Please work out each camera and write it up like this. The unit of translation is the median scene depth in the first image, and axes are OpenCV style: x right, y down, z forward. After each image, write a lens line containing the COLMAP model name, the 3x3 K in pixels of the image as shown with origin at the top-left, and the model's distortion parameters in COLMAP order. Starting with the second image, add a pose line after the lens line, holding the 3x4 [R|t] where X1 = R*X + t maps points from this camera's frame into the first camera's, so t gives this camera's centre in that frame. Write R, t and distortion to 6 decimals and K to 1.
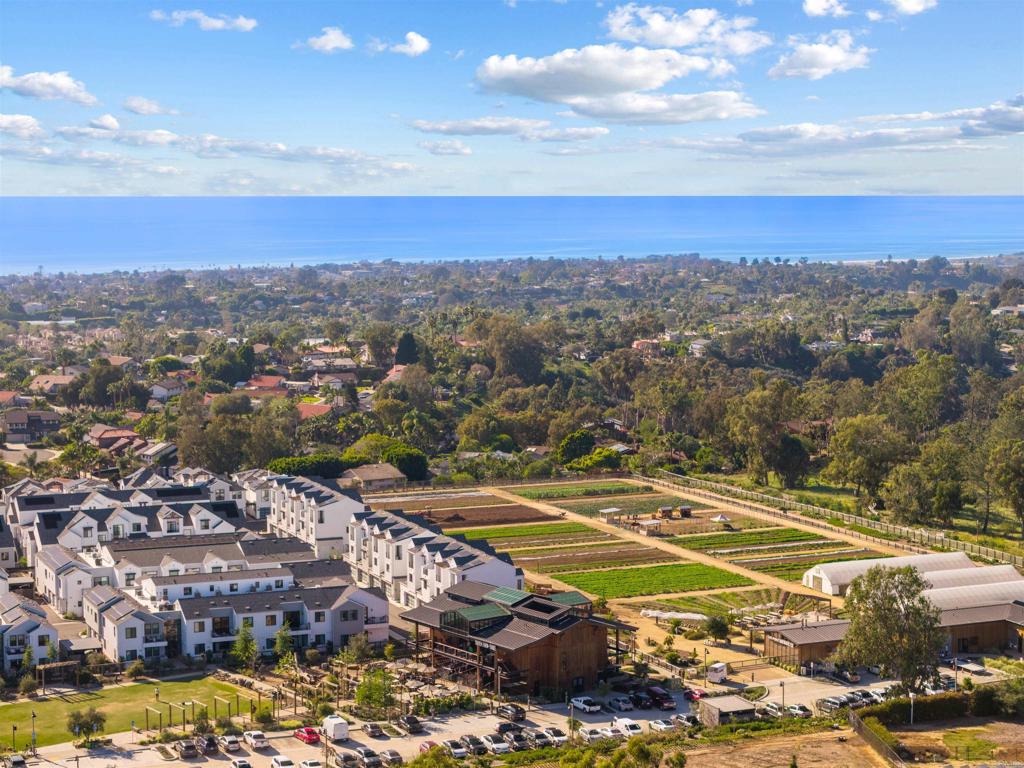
lens RADIAL K [[2055.6, 0, 506.3], [0, 2055.6, 381.9], [0, 0, 1]] dist [-0.100545, 0.000000]
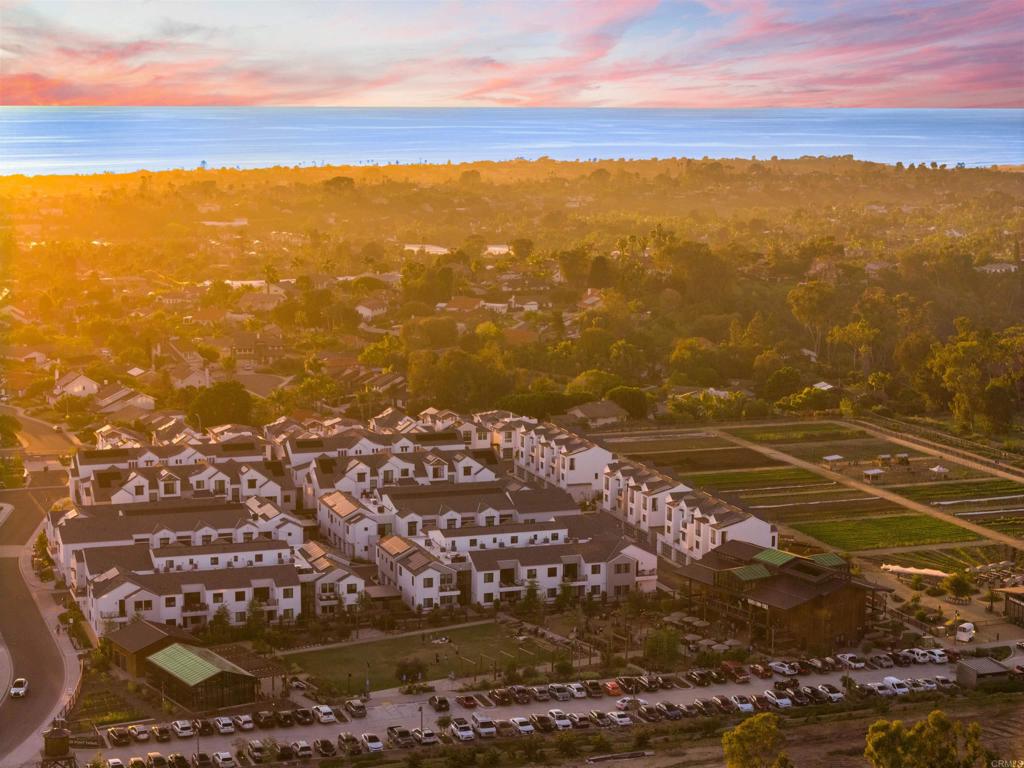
lens RADIAL K [[2055.6, 0, 517.6], [0, 2055.6, 387.2], [0, 0, 1]] dist [-0.100545, 0.000000]
pose [[0.998197, 0.017664, -0.057366, -0.062638], [-0.014222, 0.998105, 0.059861, -0.042182], [0.058315, -0.058937, 0.996557, -0.080996]]
